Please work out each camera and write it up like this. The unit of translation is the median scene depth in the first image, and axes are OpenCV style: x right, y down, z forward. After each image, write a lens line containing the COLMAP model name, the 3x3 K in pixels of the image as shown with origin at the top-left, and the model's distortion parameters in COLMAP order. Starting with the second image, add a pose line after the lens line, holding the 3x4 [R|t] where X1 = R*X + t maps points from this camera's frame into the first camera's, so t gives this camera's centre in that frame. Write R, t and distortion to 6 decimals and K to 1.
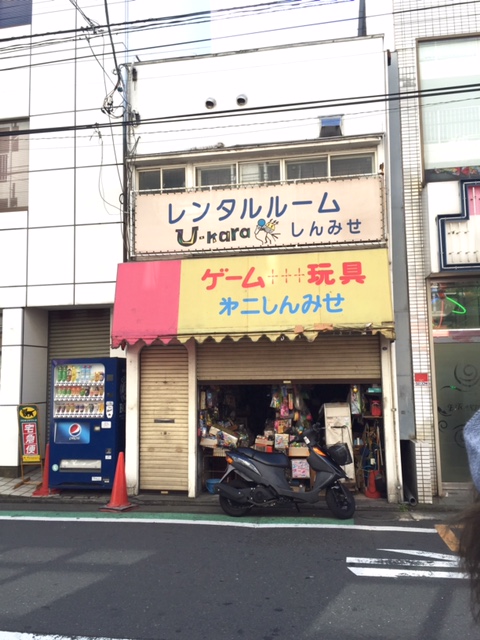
lens RADIAL K [[539.9, 0, 240.0], [0, 539.9, 318.9], [0, 0, 1]] dist [0.004101, 0.000246]
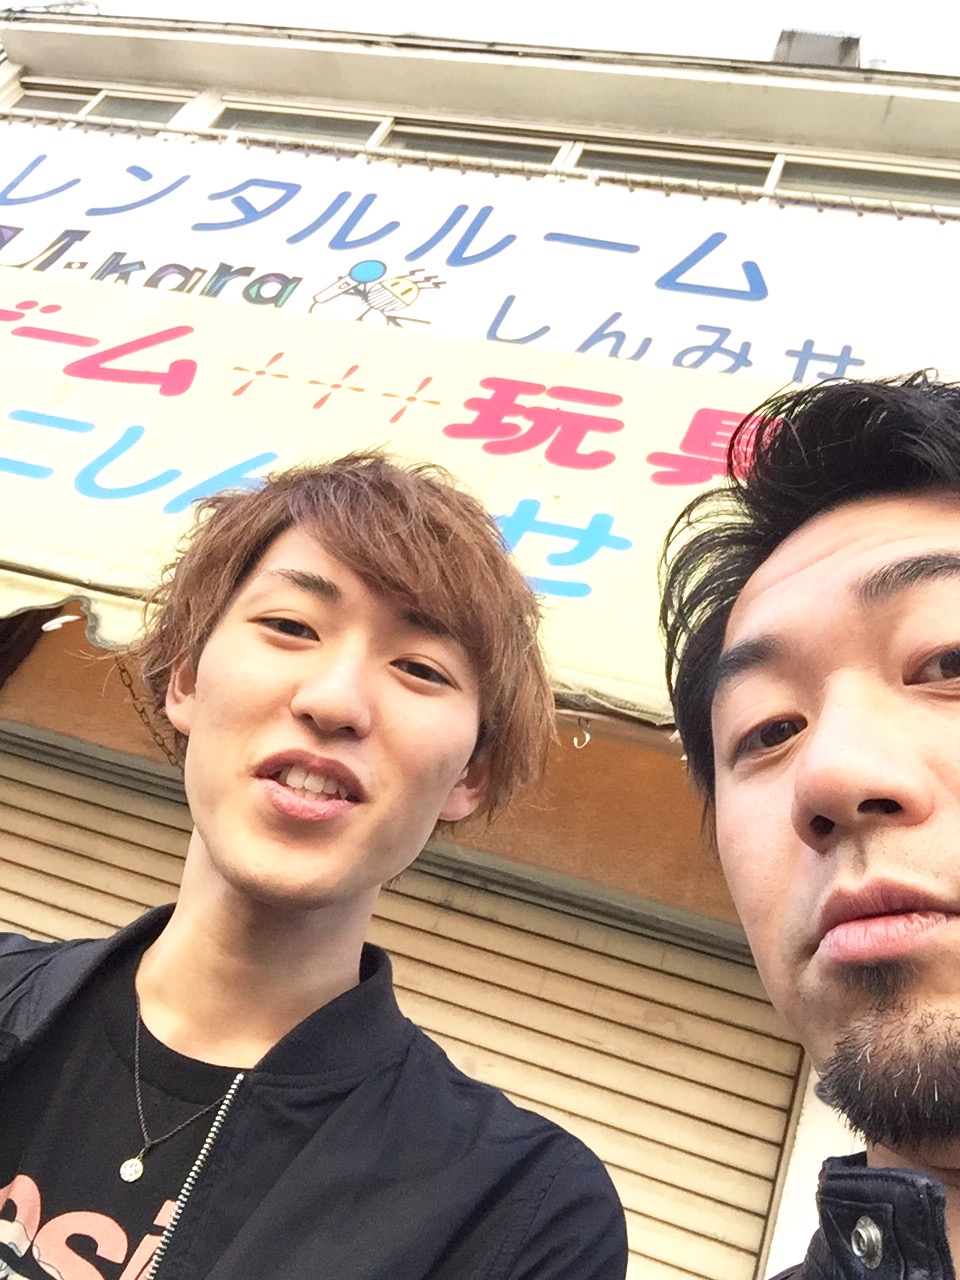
lens RADIAL K [[1181.6, 0, 484.2], [0, 1181.6, 639.3], [0, 0, 1]] dist [0.023275, 0.000000]
pose [[0.929860, 0.338097, -0.145088, 0.193169], [-0.365828, 0.807734, -0.462316, 0.118755], [-0.039115, 0.482966, 0.874765, 0.702336]]
